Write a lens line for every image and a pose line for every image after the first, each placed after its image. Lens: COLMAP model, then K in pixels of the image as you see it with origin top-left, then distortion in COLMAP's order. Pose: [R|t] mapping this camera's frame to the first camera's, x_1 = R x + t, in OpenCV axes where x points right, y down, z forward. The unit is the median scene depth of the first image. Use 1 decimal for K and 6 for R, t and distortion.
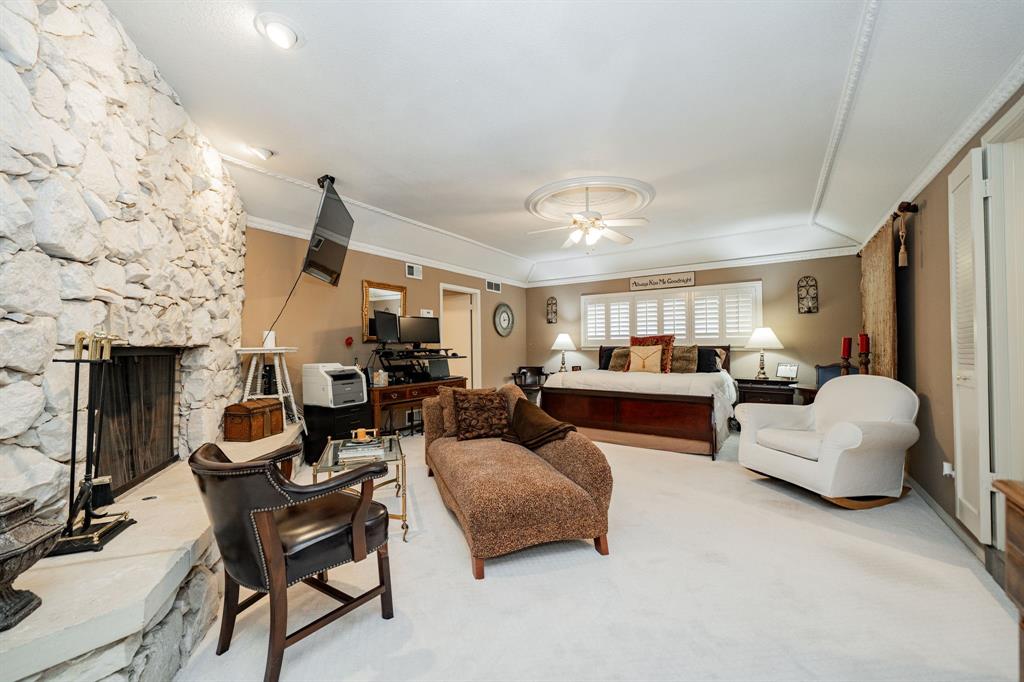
lens RADIAL K [[393.6, 0, 510.8], [0, 393.6, 339.9], [0, 0, 1]] dist [-0.003013, 0.000039]
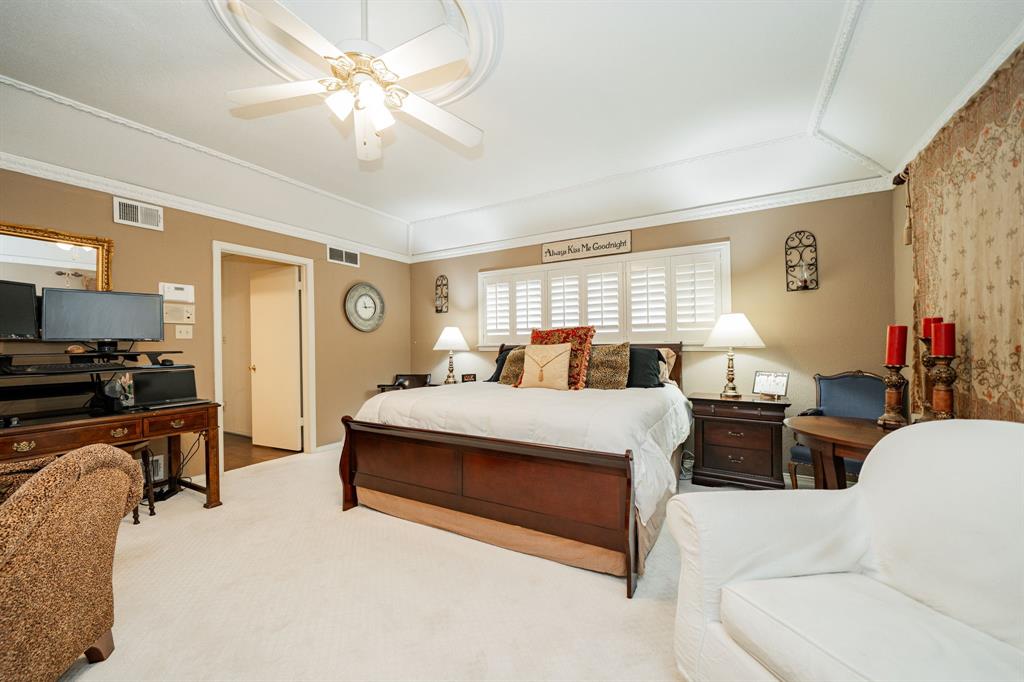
lens RADIAL K [[393.6, 0, 510.9], [0, 393.6, 341.3], [0, 0, 1]] dist [-0.003013, 0.000039]
pose [[0.997904, -0.004290, 0.064573, 0.240136], [0.003860, 0.999970, 0.006777, 0.006149], [-0.064600, -0.006513, 0.997890, 0.382658]]
